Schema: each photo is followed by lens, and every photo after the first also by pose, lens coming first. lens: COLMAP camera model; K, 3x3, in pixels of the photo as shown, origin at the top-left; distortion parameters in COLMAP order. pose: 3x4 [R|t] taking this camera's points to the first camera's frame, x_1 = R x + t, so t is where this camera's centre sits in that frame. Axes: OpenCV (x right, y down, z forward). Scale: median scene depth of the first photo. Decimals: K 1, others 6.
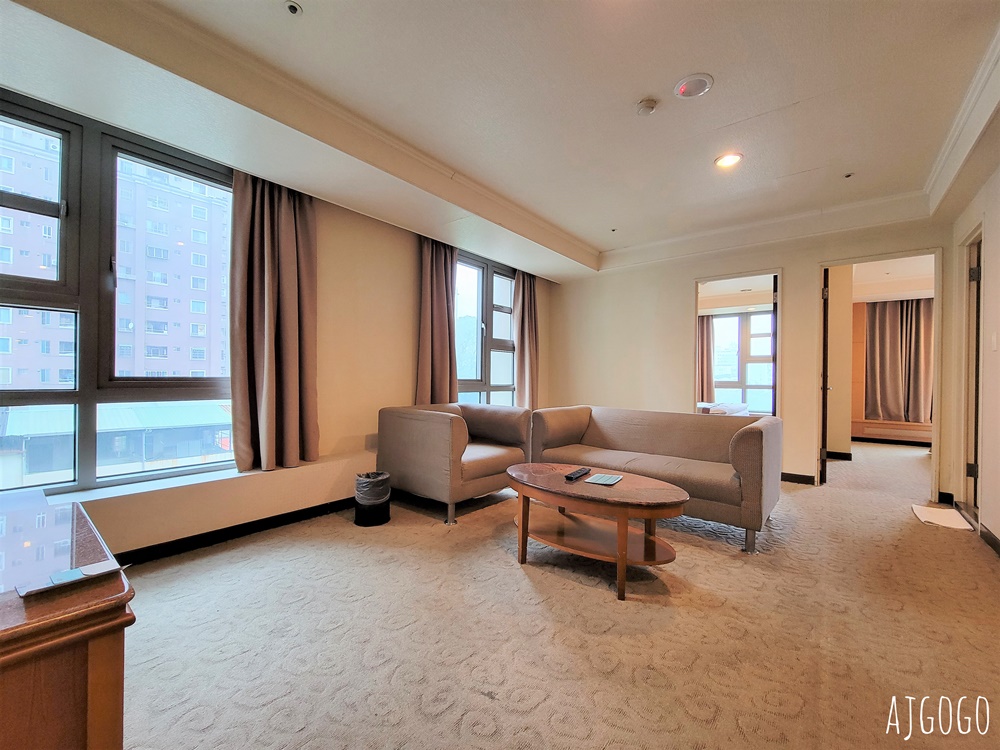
lens RADIAL K [[409.0, 0, 504.2], [0, 409.0, 378.4], [0, 0, 1]] dist [-0.003348, -0.000624]
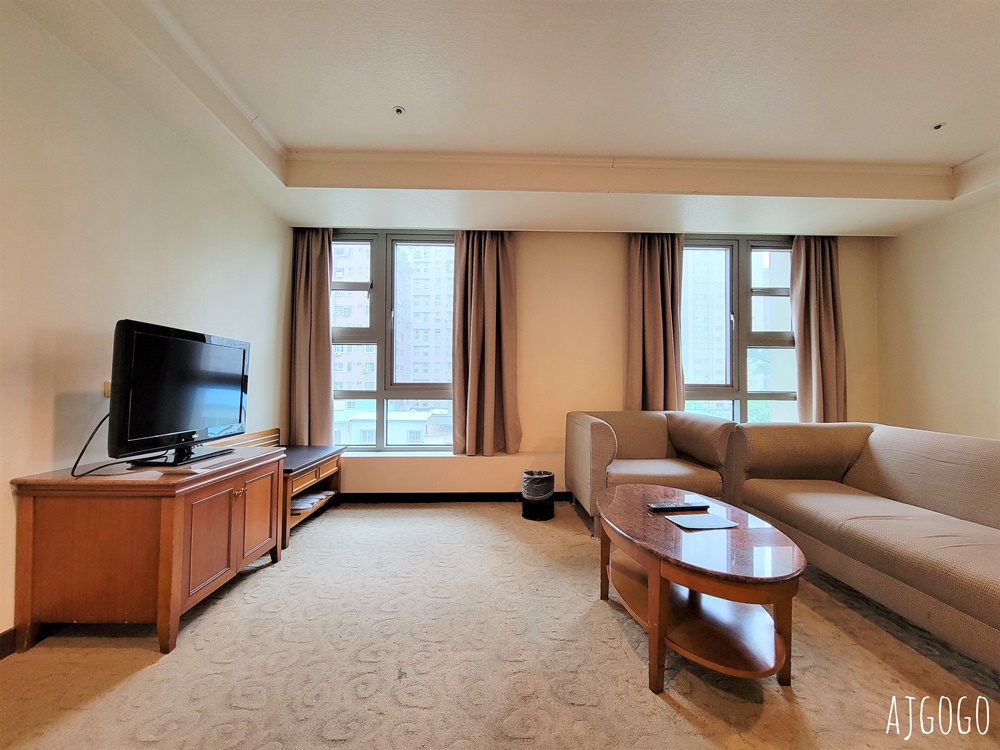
lens RADIAL K [[409.0, 0, 501.9], [0, 409.0, 378.6], [0, 0, 1]] dist [-0.003348, -0.000624]
pose [[0.652287, -0.021070, -0.757679, 0.424402], [0.002661, 0.999671, -0.025509, 0.016325], [0.757967, 0.014623, 0.652129, 0.220869]]
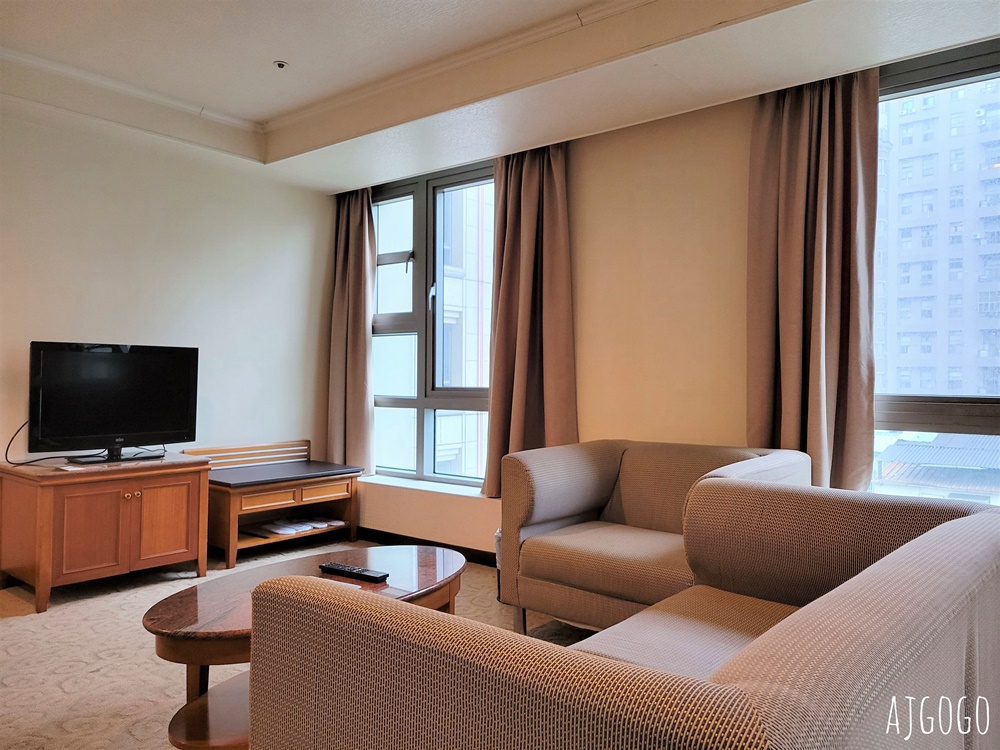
lens RADIAL K [[749.3, 0, 491.8], [0, 749.3, 372.3], [0, 0, 1]] dist [0.059618, -0.050280]
pose [[-0.008942, -0.016629, -0.999822, 0.923476], [-0.006314, 0.999843, -0.016573, -0.009146], [0.999940, 0.006164, -0.009046, 0.939795]]
